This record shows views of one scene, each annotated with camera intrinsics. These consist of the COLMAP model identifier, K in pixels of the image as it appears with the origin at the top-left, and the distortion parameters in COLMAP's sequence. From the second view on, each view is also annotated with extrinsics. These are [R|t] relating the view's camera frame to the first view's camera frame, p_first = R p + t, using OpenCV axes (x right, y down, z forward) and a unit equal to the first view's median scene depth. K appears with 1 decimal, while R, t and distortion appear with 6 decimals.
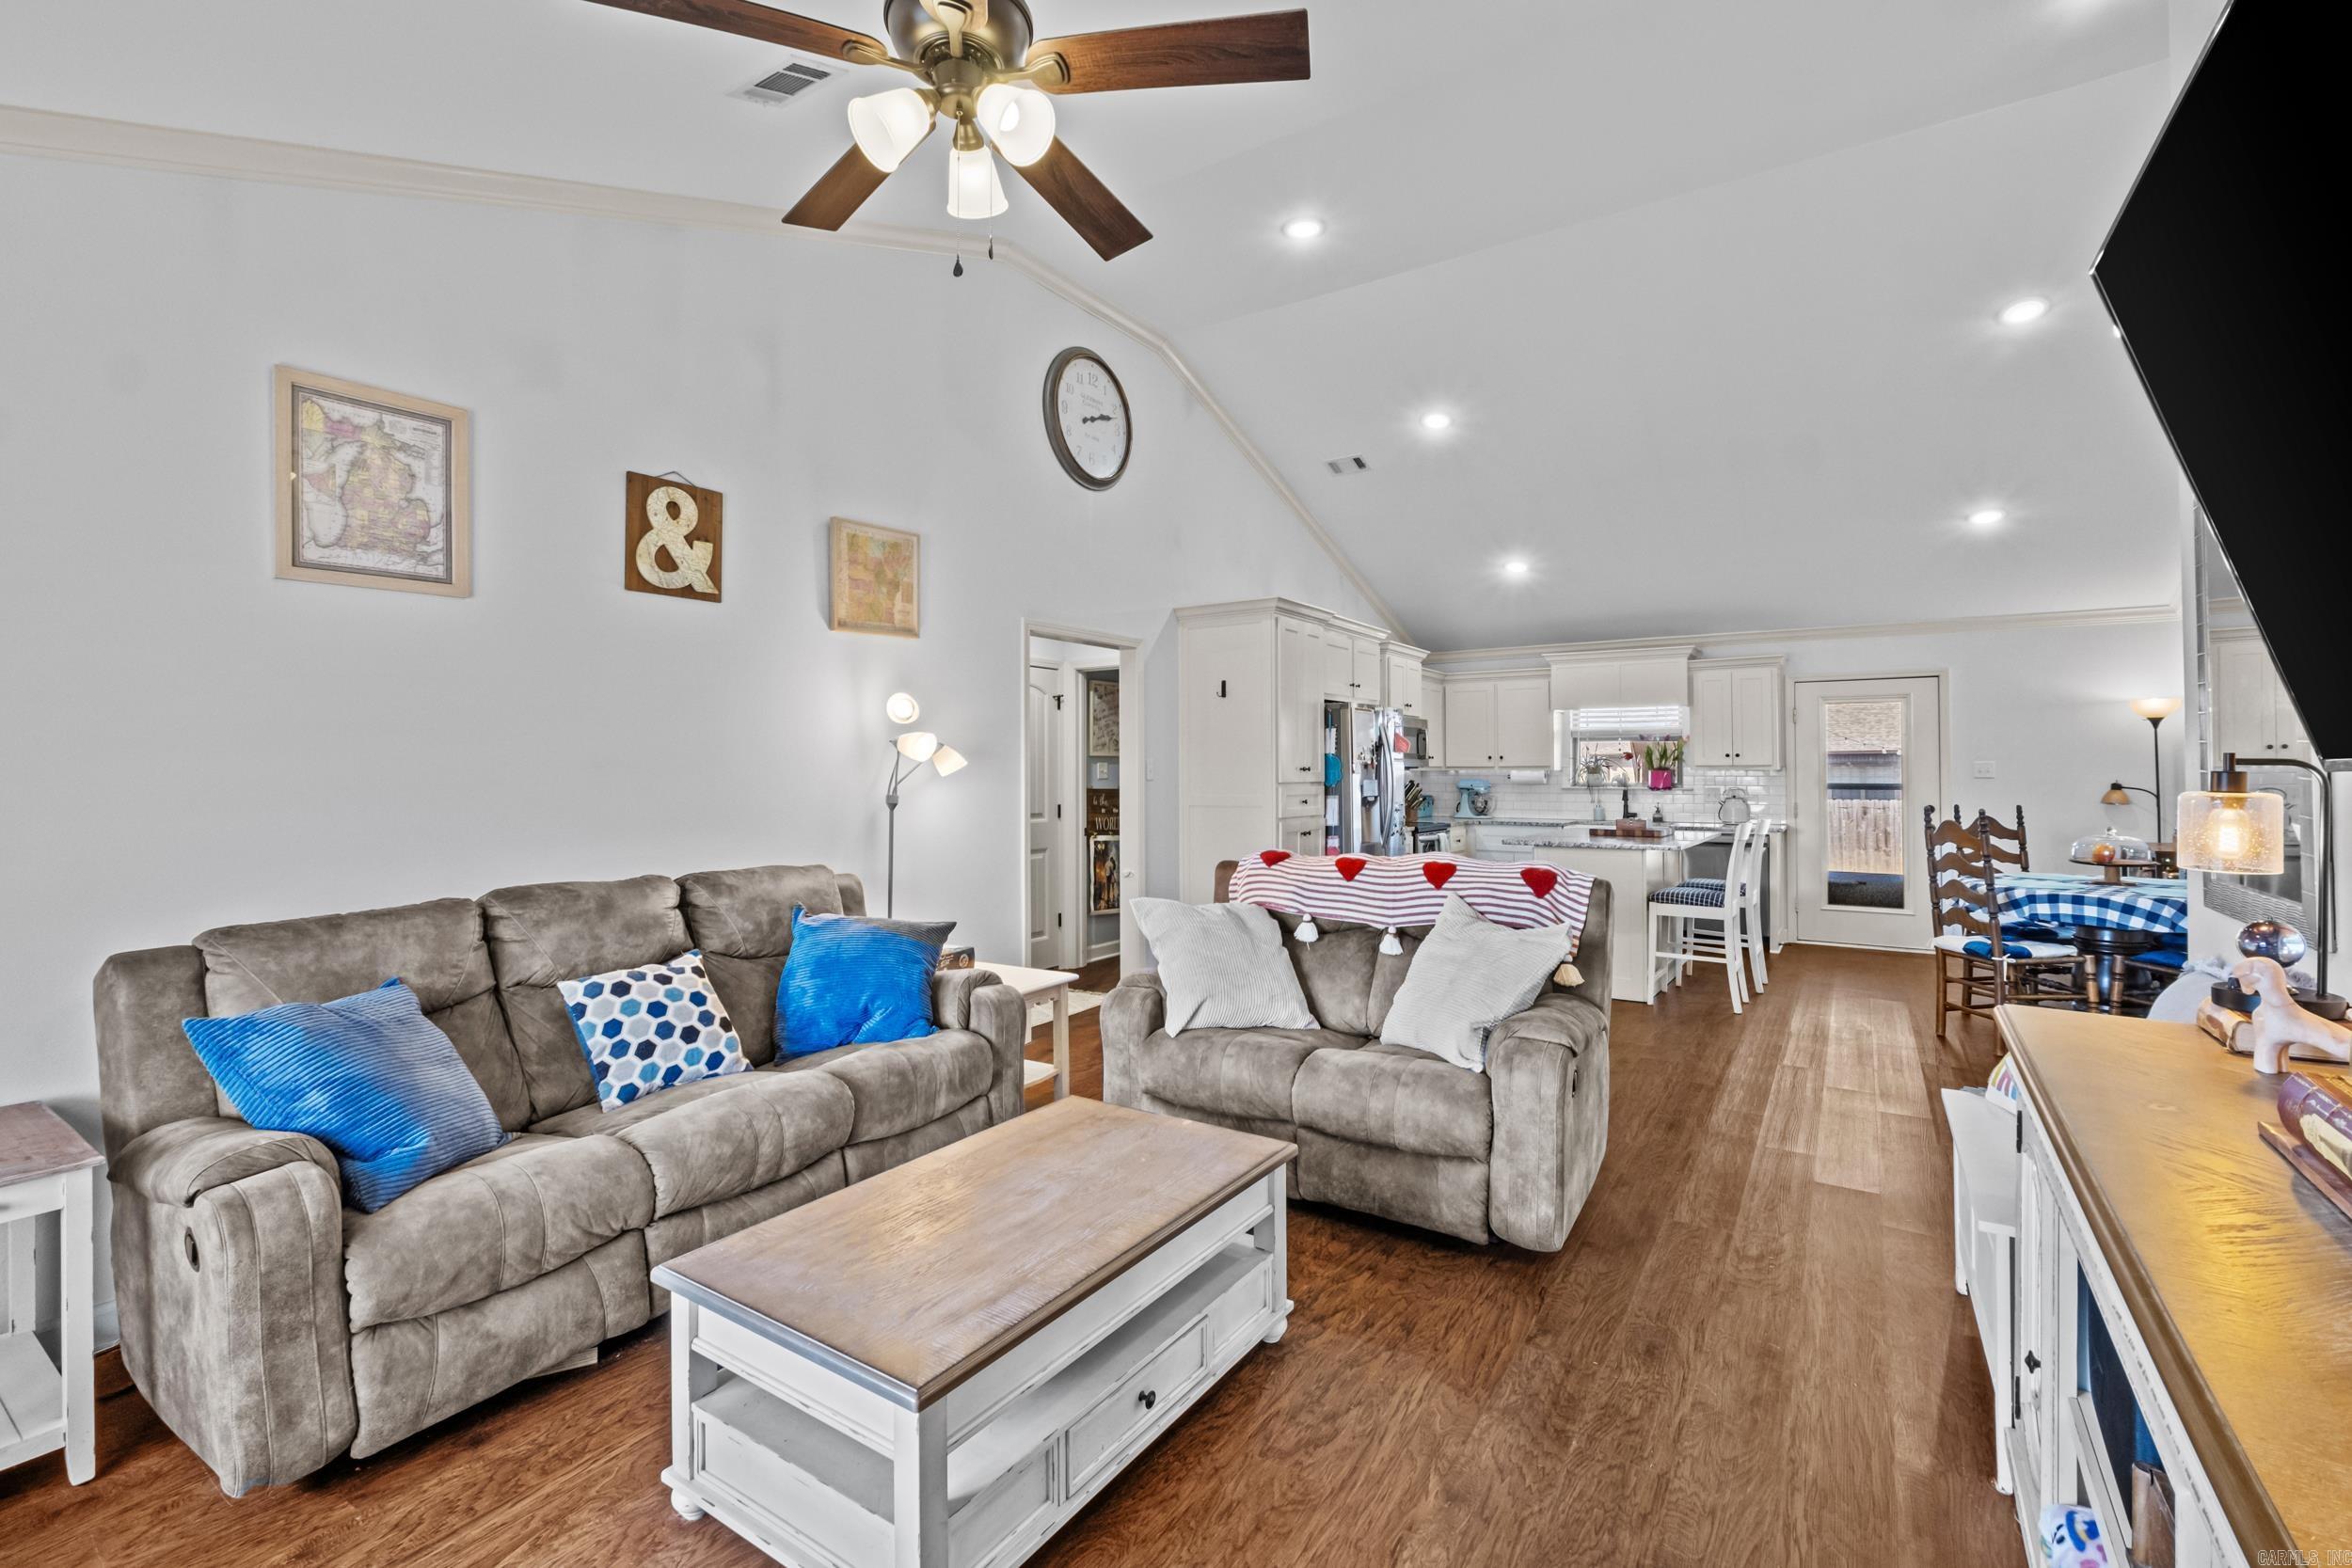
lens RADIAL K [[1030.7, 0, 1164.4], [0, 1030.7, 754.0], [0, 0, 1]] dist [-0.006638, 0.000171]
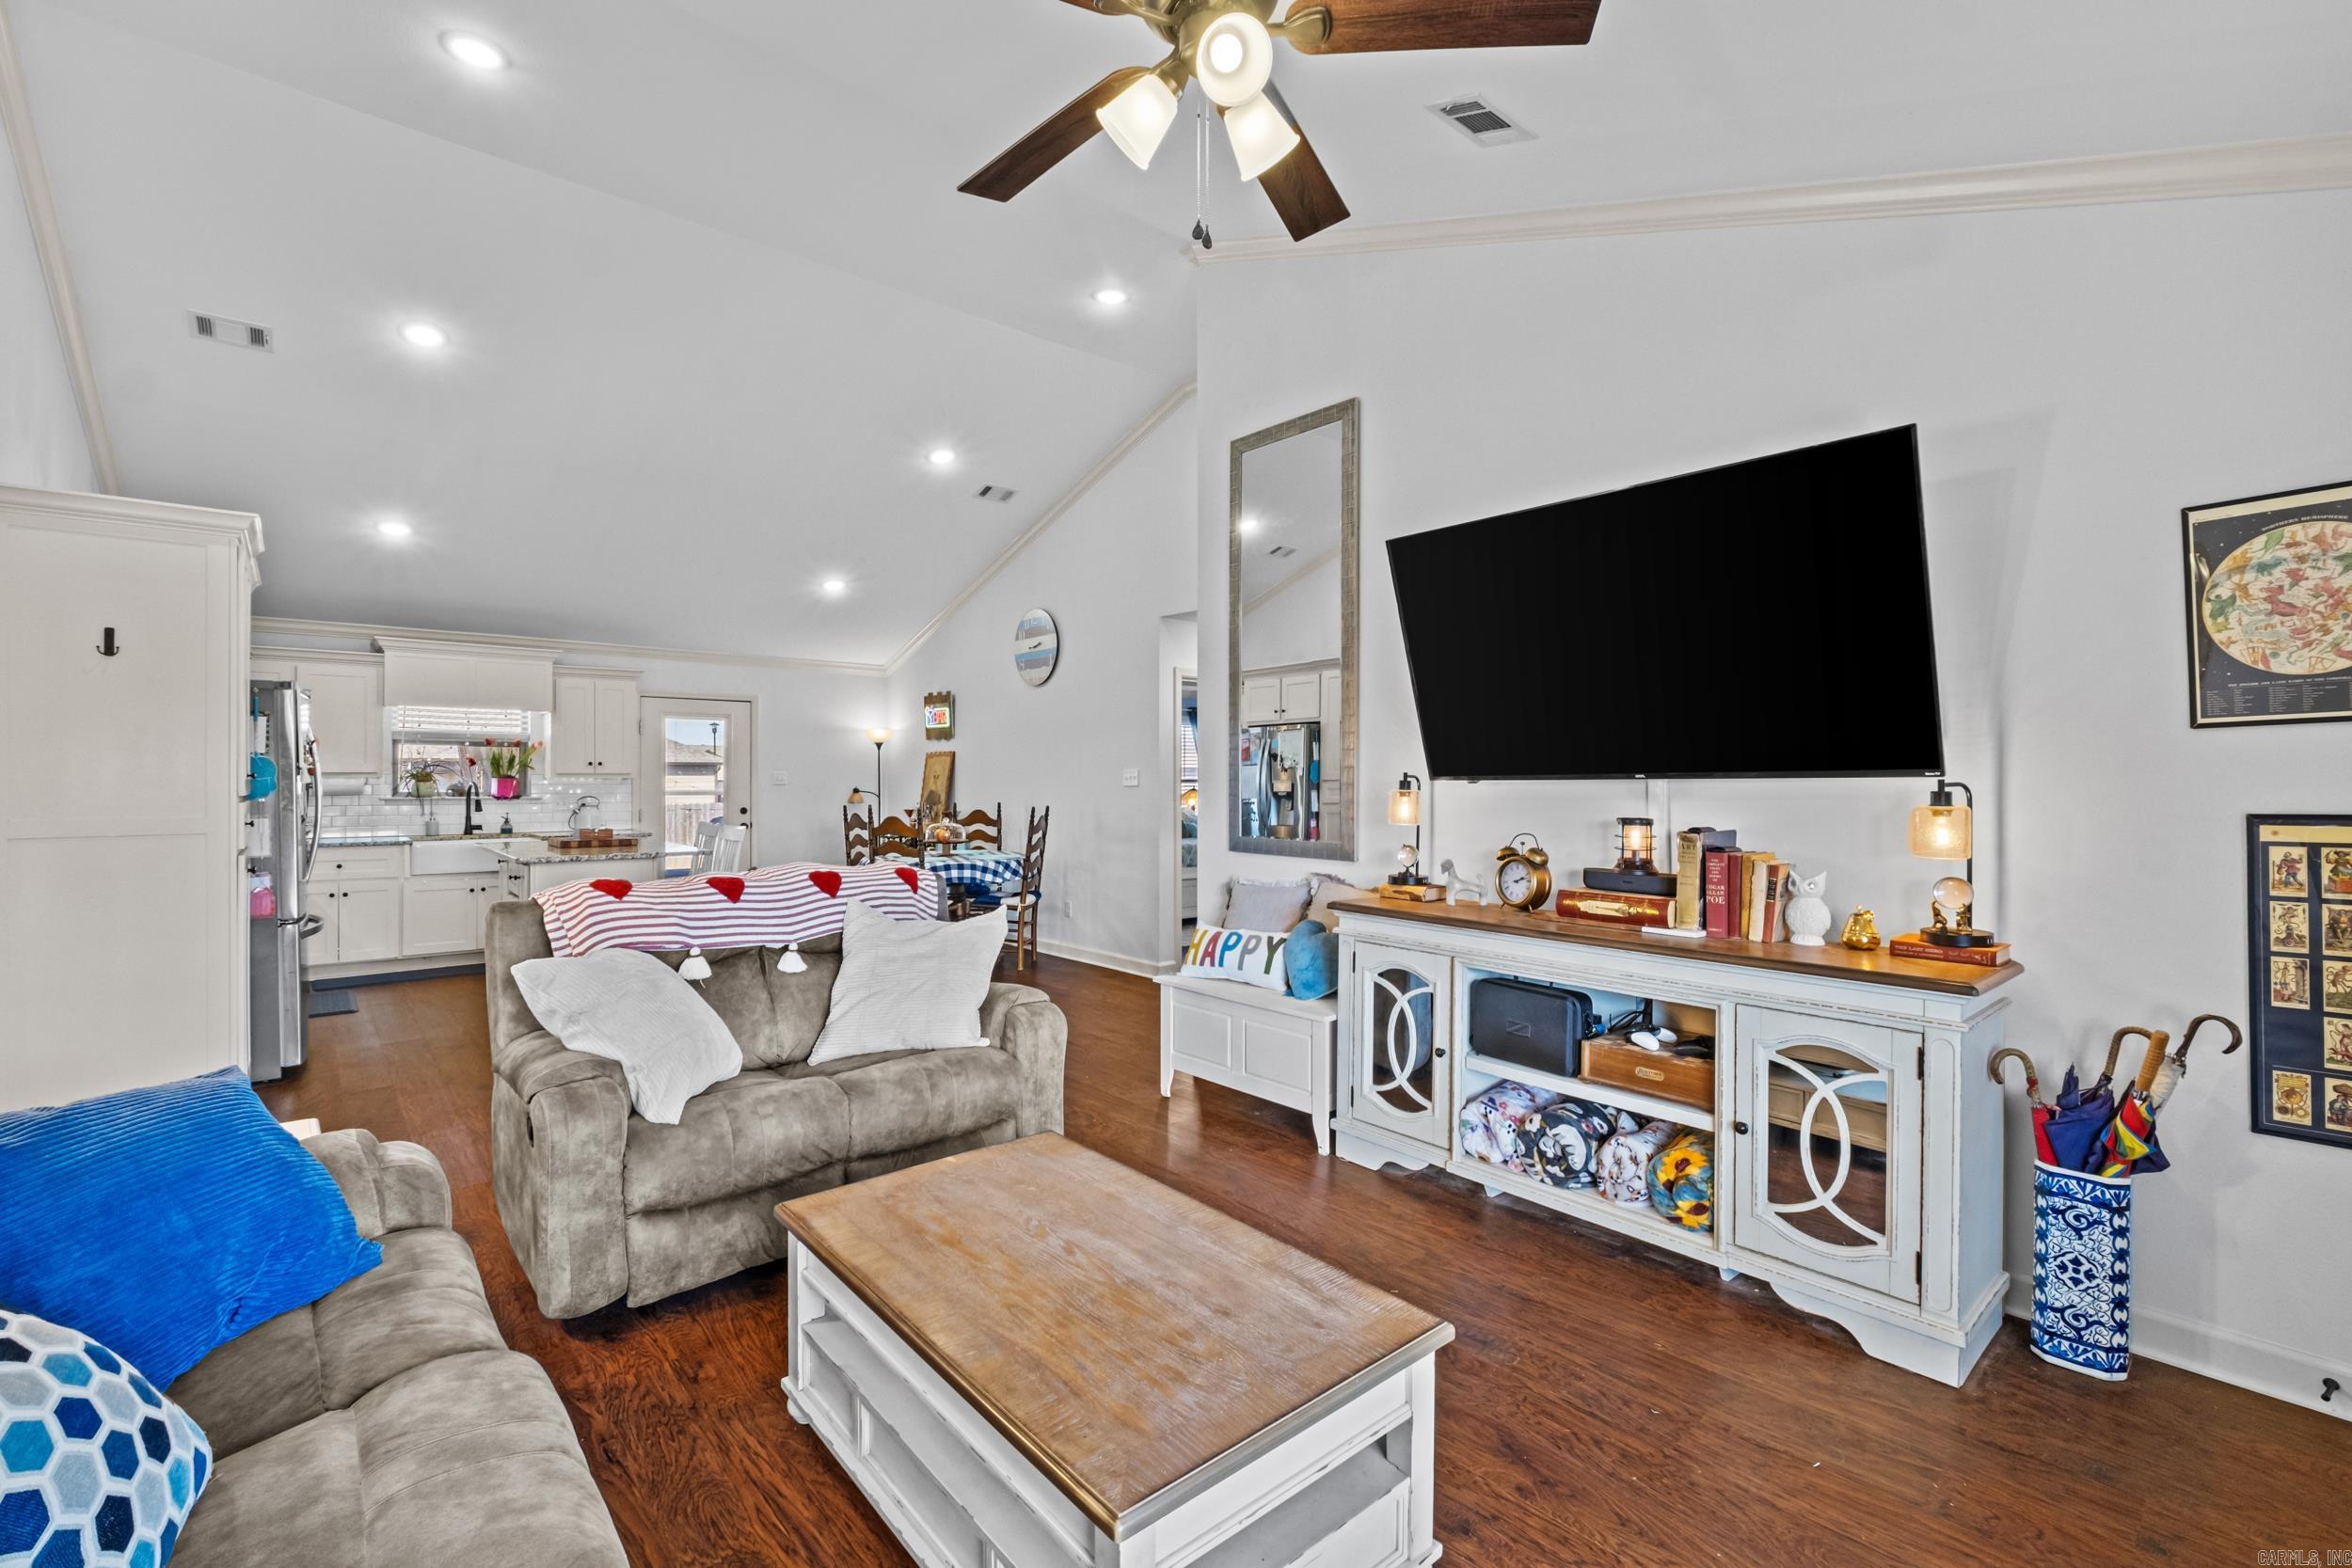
lens RADIAL K [[1030.7, 0, 1158.5], [0, 1030.7, 776.2], [0, 0, 1]] dist [-0.006638, 0.000171]
pose [[0.277294, 0.004903, 0.960773, -0.266253], [-0.018187, 0.999835, 0.000147, 0.003442], [-0.960613, -0.017515, 0.277338, 0.186772]]
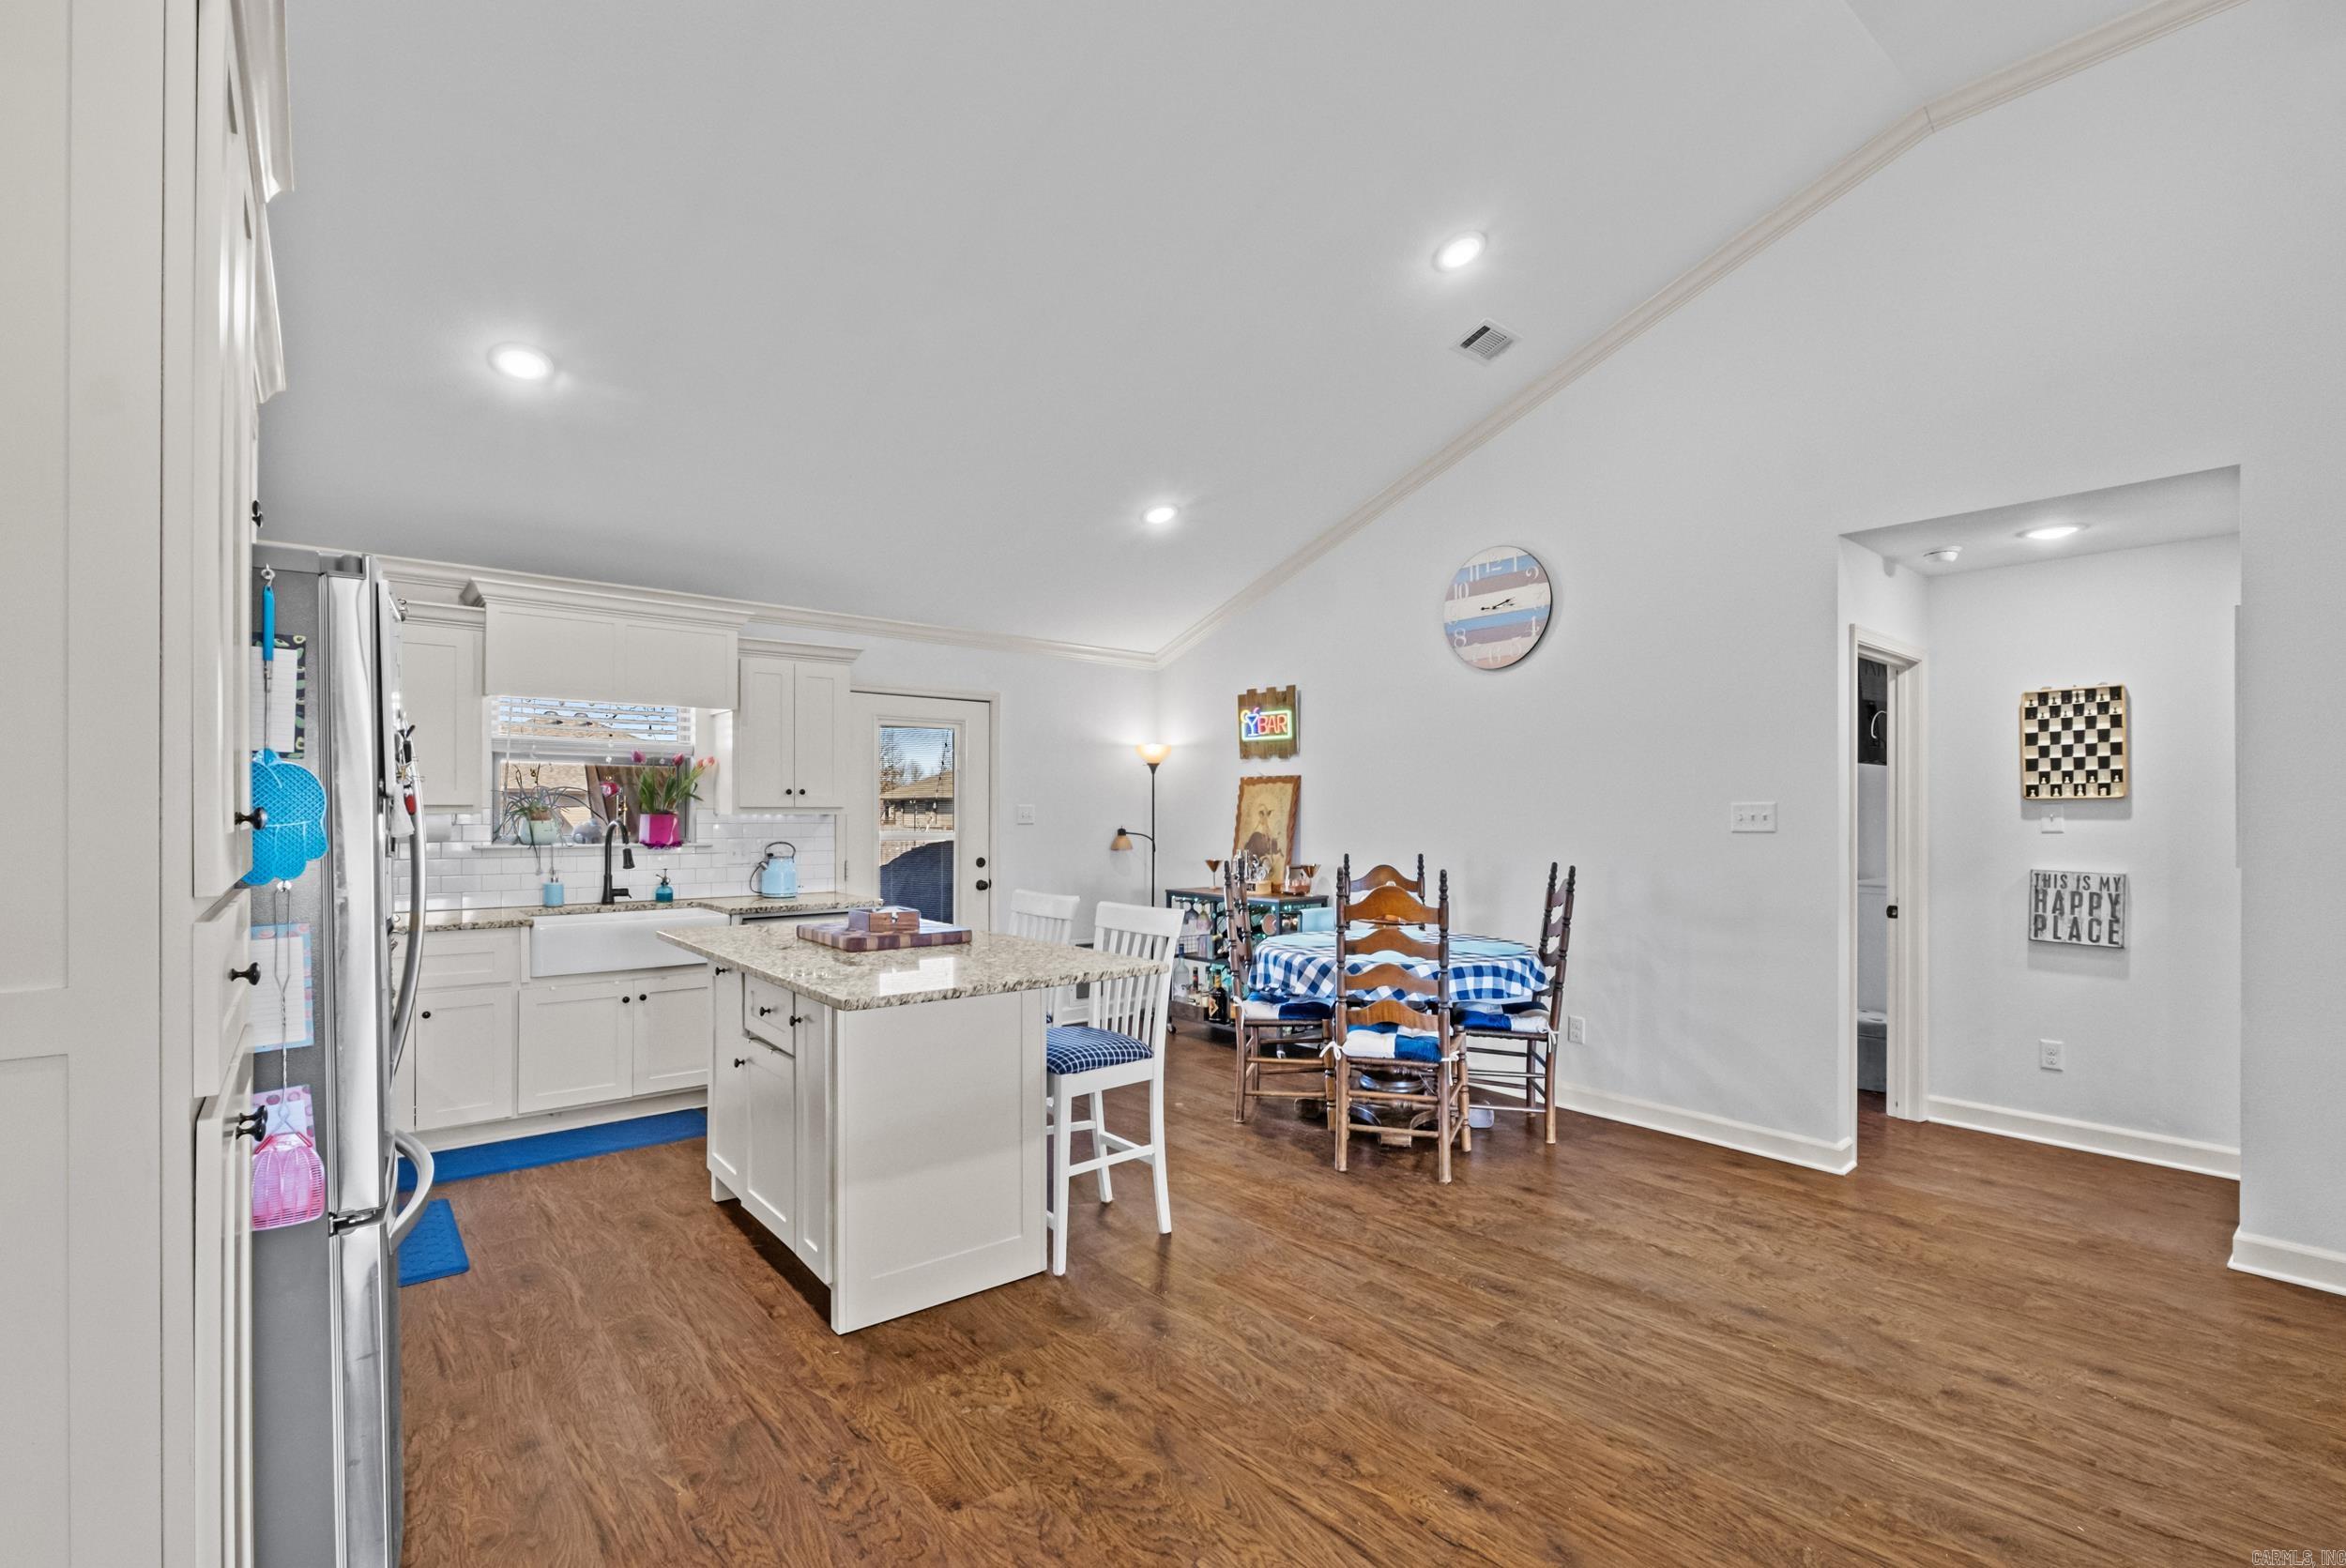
lens RADIAL K [[1038.5, 0, 1150.7], [0, 1038.5, 812.4], [0, 0, 1]] dist [-0.003801, 0.000389]
pose [[0.299156, 0.001716, 0.954203, -0.007439], [-0.020505, 0.999779, 0.004631, 0.006689], [-0.953984, -0.020951, 0.299125, 0.588570]]
